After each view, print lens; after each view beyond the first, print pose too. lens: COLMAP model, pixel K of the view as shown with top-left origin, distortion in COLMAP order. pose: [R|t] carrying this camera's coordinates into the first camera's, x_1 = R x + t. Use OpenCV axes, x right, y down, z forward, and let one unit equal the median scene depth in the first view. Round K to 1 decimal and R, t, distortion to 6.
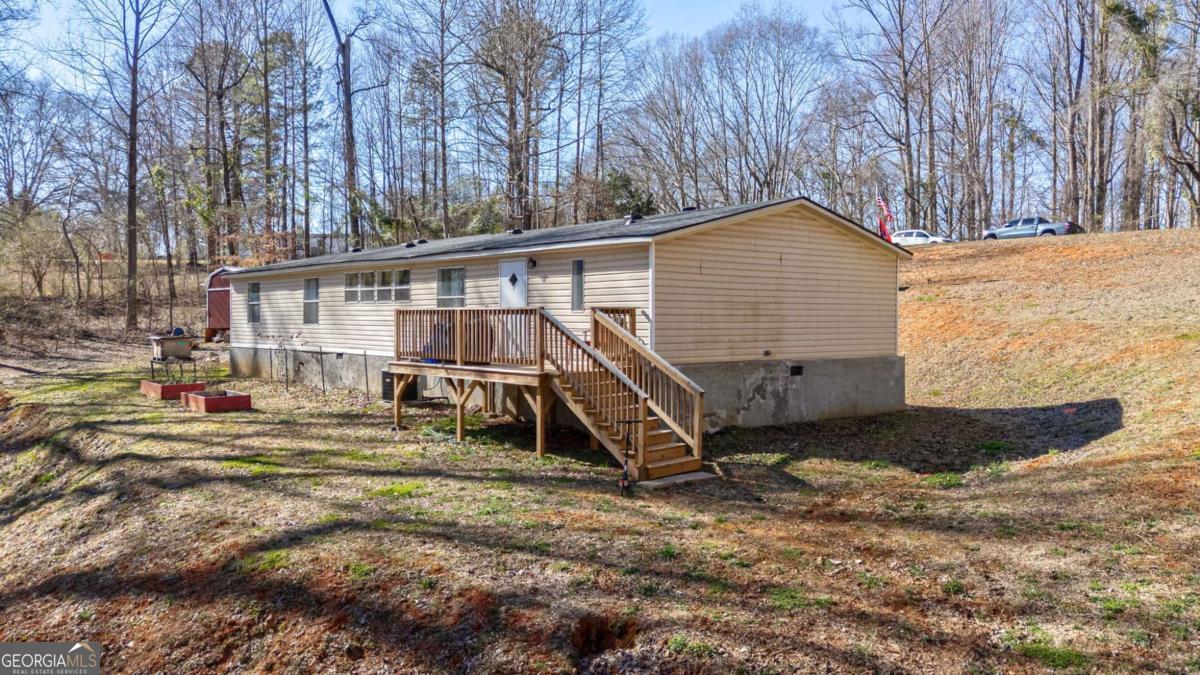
lens RADIAL K [[953.3, 0, 600.0], [0, 953.3, 337.5], [0, 0, 1]] dist [0.003119, -0.000546]
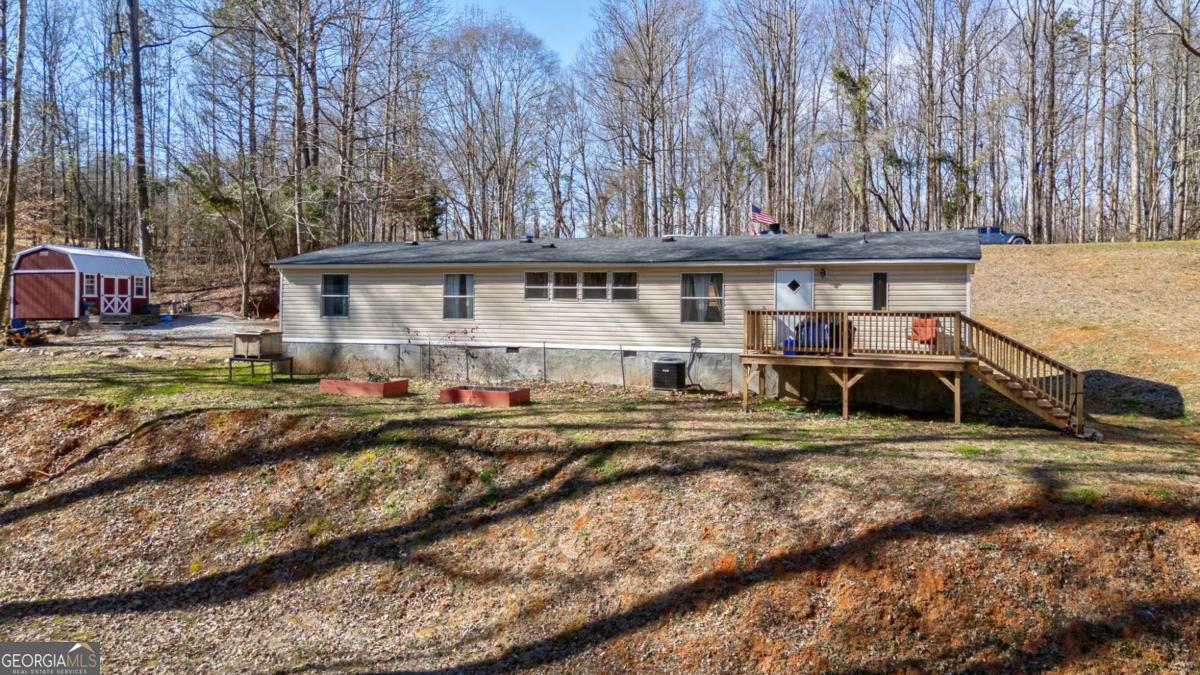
lens RADIAL K [[953.3, 0, 600.0], [0, 953.3, 337.5], [0, 0, 1]] dist [0.003119, -0.000546]
pose [[0.899244, 0.000965, 0.437445, -0.725348], [-0.003932, 0.999975, 0.005876, -0.001027], [-0.437429, -0.007004, 0.899226, 0.017334]]
